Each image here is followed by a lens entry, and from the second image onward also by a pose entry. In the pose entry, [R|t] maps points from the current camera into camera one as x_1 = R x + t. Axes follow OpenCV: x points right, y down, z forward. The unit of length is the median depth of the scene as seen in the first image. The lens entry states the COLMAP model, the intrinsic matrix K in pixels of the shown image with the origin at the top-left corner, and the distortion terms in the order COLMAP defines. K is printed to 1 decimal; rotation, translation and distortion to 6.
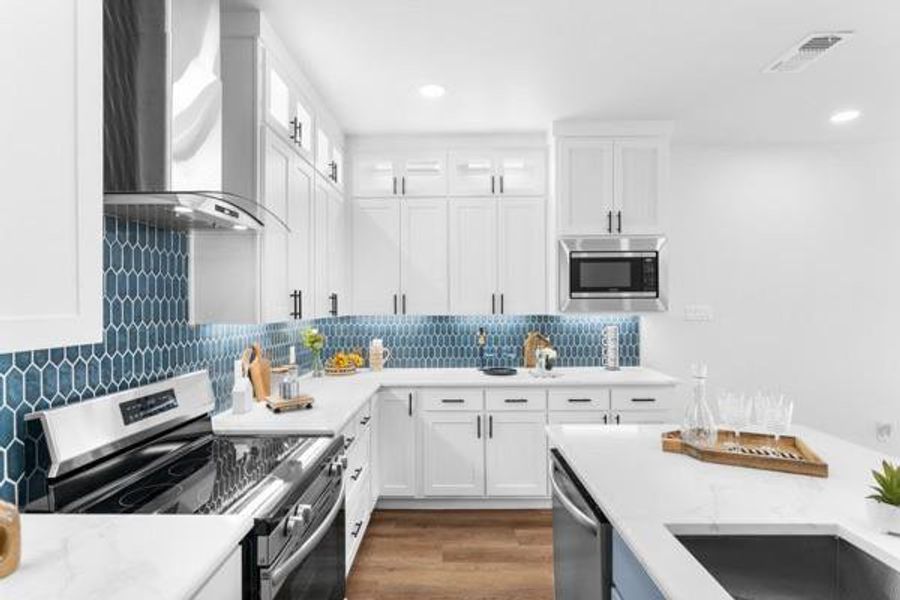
lens RADIAL K [[446.5, 0, 450.0], [0, 446.5, 300.0], [0, 0, 1]] dist [-0.001312, -0.000396]
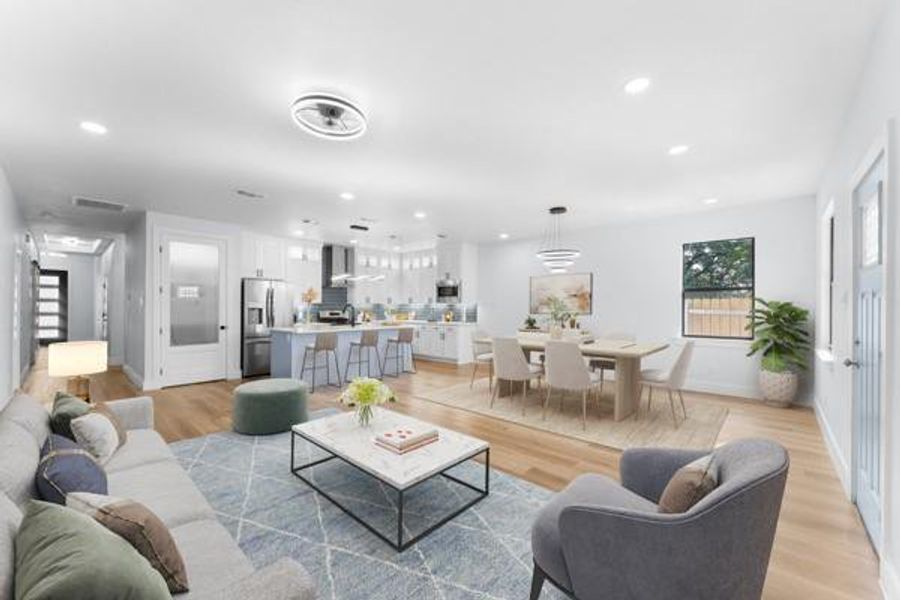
lens RADIAL K [[362.8, 0, 446.1], [0, 362.8, 304.5], [0, 0, 1]] dist [0.000488, 0.000144]
pose [[0.755015, 0.008028, -0.655658, 2.087694], [-0.004795, 0.999966, 0.006723, 0.019895], [0.655690, -0.001932, 0.755028, -1.018740]]
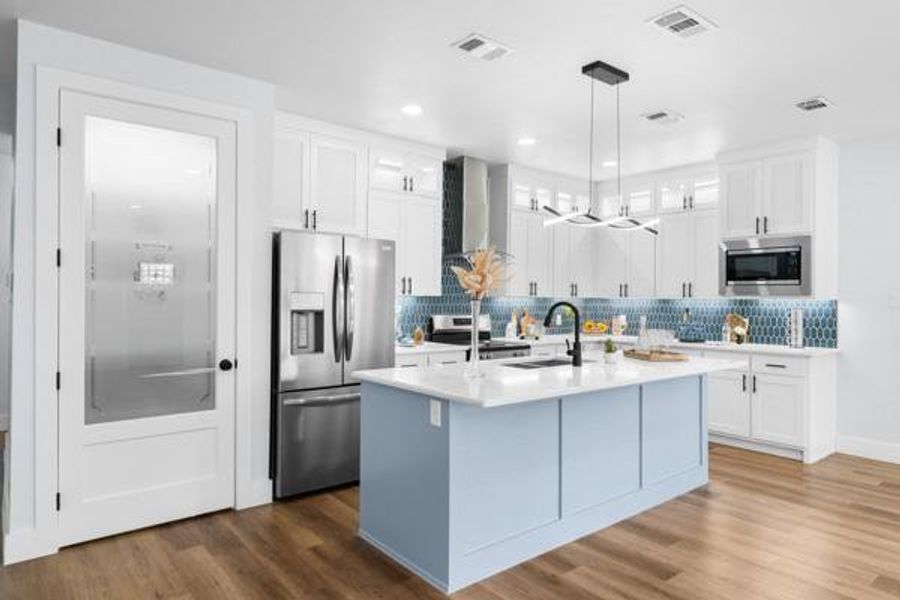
lens RADIAL K [[551.1, 0, 439.5], [0, 551.1, 296.0], [0, 0, 1]] dist [0.001155, 0.000170]
pose [[0.640791, 0.008848, -0.767664, 0.969442], [-0.006447, 0.999960, 0.006144, 0.022447], [0.767688, 0.001012, 0.640823, -0.694018]]
